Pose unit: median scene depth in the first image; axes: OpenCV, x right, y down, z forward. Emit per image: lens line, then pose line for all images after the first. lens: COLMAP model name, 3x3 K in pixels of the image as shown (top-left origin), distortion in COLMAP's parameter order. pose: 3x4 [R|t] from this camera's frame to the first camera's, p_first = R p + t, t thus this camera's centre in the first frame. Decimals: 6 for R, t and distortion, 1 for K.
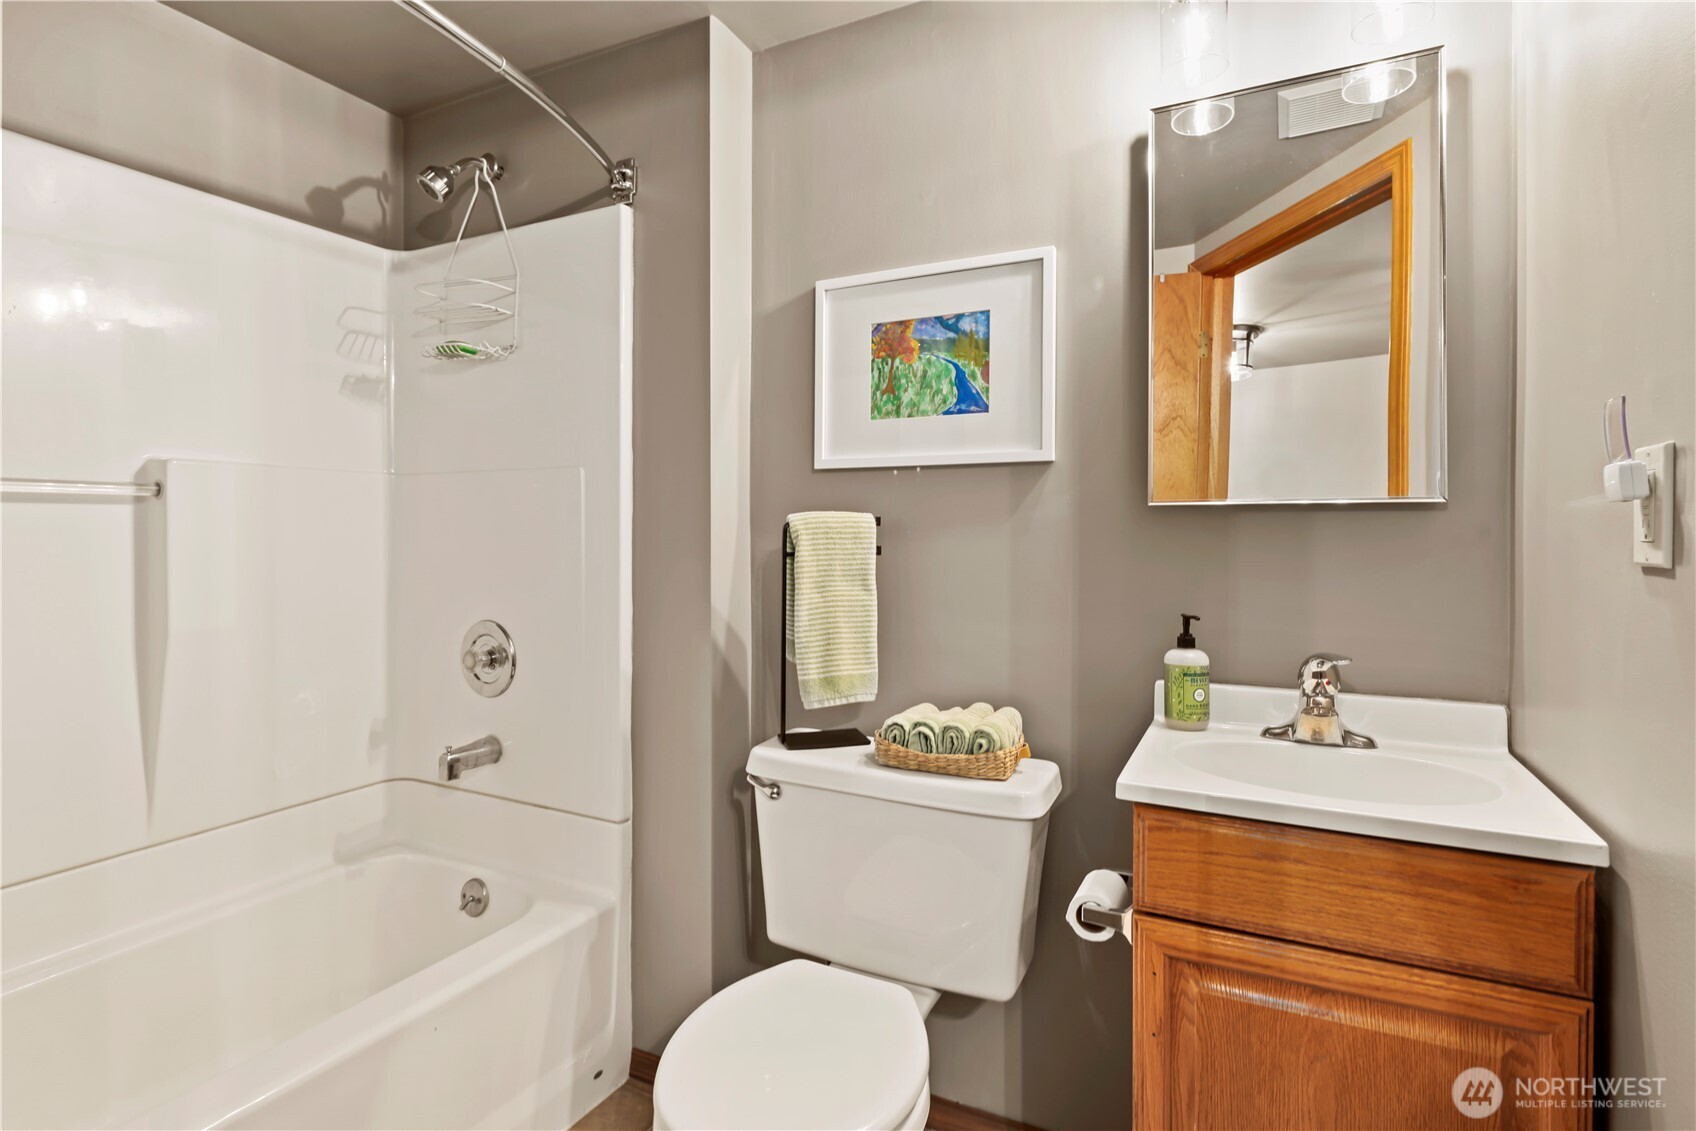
lens RADIAL K [[827.4, 0, 844.8], [0, 827.4, 525.1], [0, 0, 1]] dist [-0.000568, -0.000138]
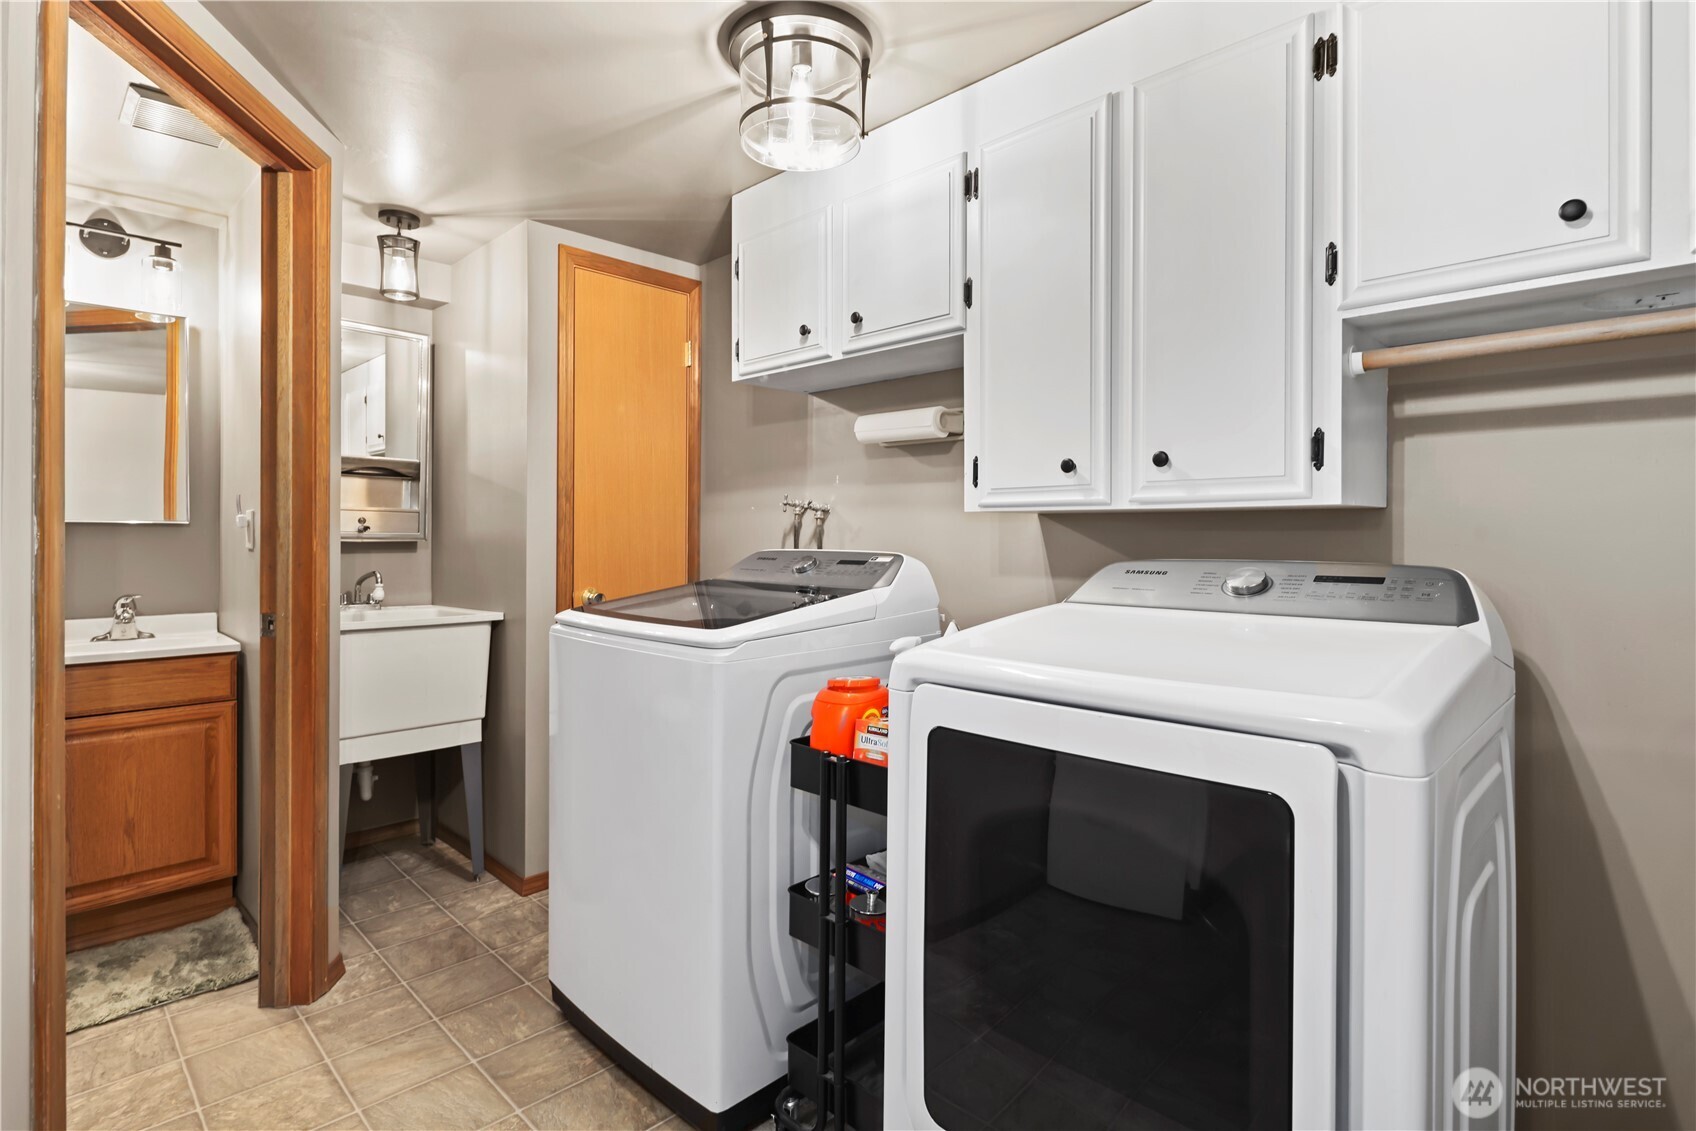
lens RADIAL K [[827.4, 0, 844.8], [0, 827.4, 525.1], [0, 0, 1]] dist [-0.000568, -0.000138]
pose [[0.306574, 0.000589, 0.951847, -0.921249], [0.010887, 0.999932, -0.004126, -0.000699], [-0.951785, 0.011628, 0.306546, -1.477984]]
